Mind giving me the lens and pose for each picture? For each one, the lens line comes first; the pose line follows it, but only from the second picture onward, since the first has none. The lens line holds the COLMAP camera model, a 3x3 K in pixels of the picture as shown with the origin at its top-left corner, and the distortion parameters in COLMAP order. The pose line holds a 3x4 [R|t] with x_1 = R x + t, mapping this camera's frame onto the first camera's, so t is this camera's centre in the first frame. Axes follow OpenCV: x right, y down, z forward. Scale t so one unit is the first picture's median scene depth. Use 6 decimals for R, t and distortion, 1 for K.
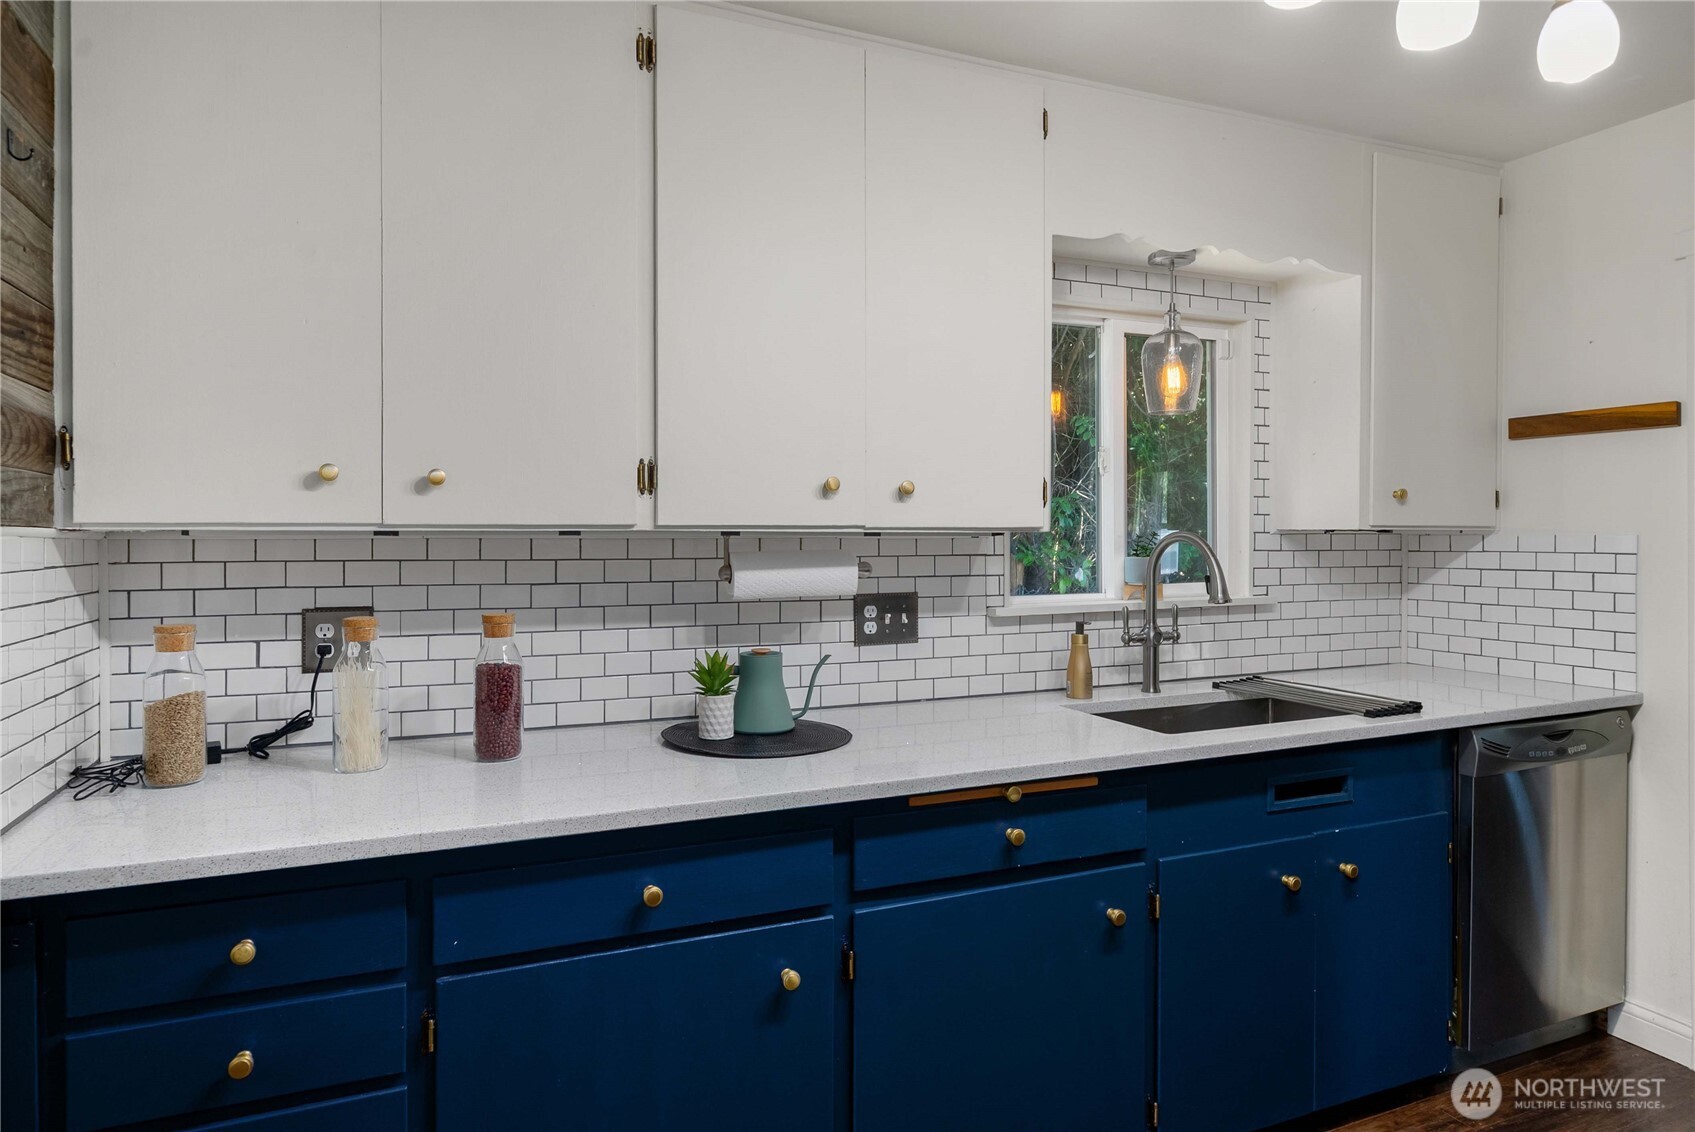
lens RADIAL K [[990.4, 0, 808.0], [0, 990.4, 525.1], [0, 0, 1]] dist [0.002290, -0.000073]
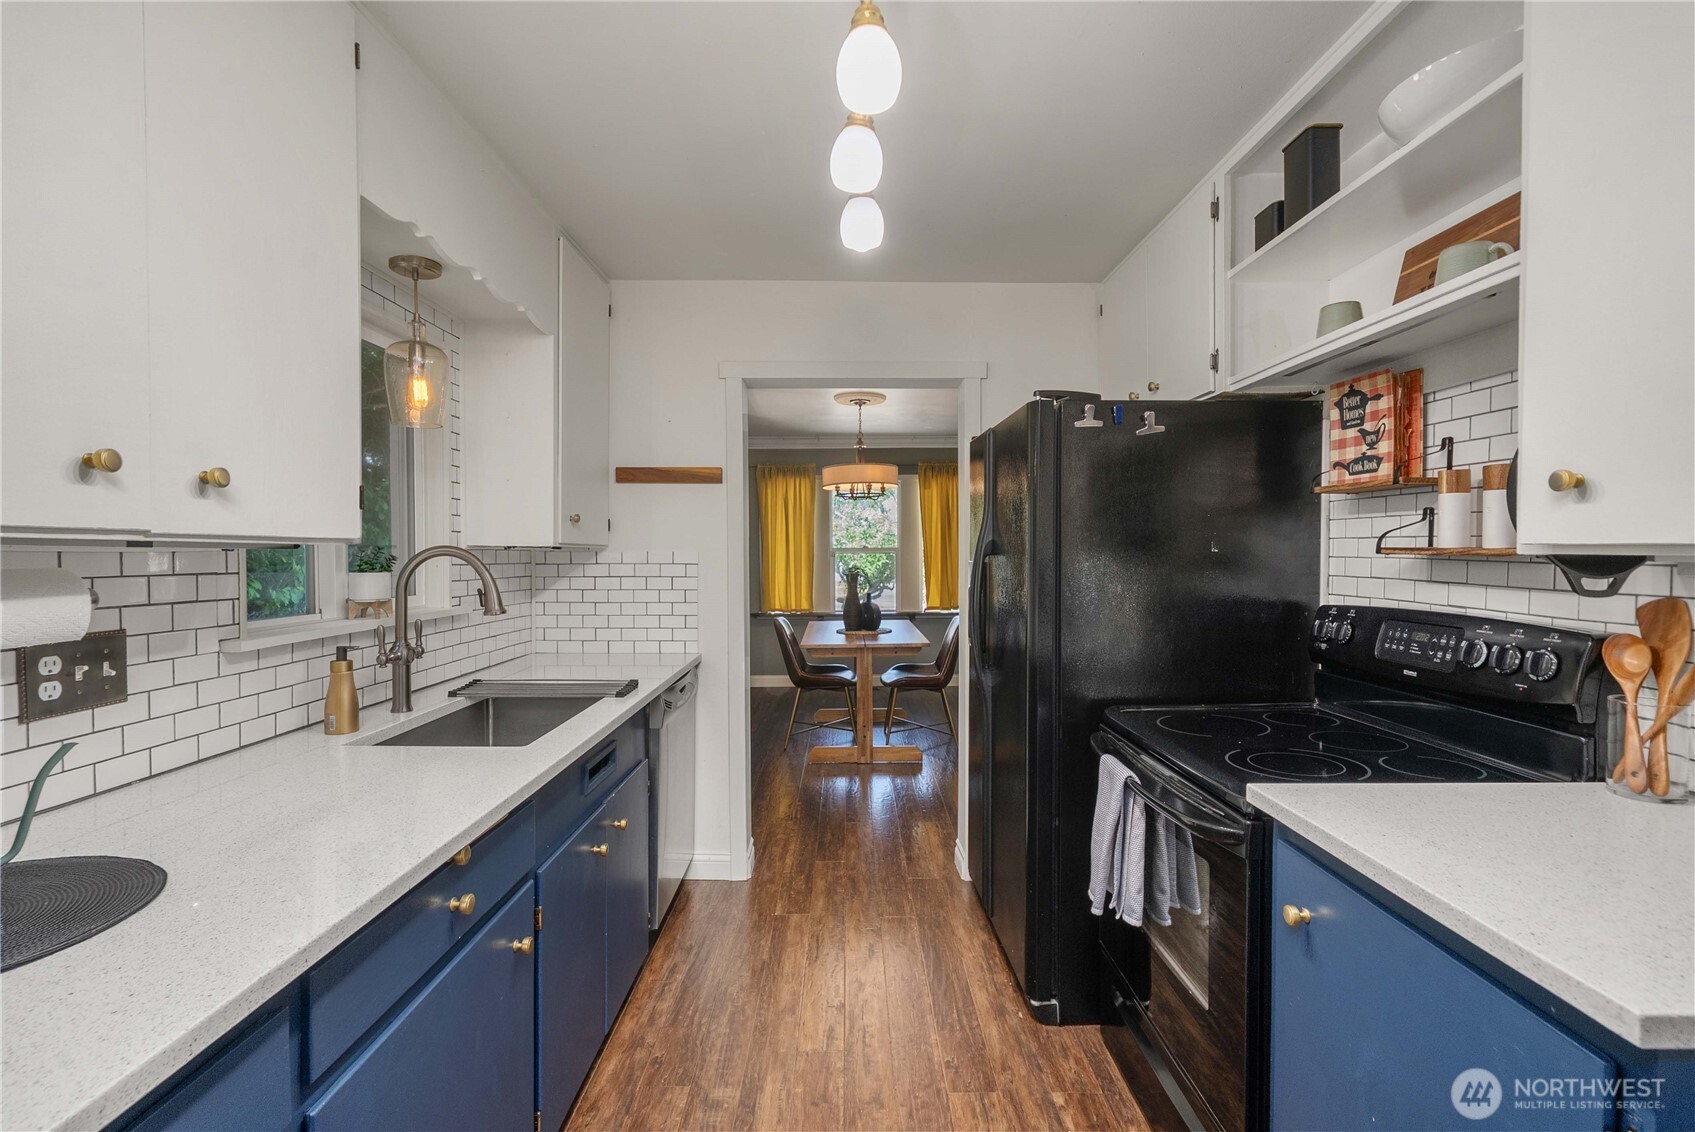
lens RADIAL K [[775.7, 0, 847.1], [0, 775.7, 566.3], [0, 0, 1]] dist [-0.005195, -0.000818]
pose [[0.384812, -0.012254, 0.922914, -0.190047], [-0.011534, 0.999770, 0.018084, 0.008317], [-0.922923, -0.017604, 0.384582, 0.325535]]
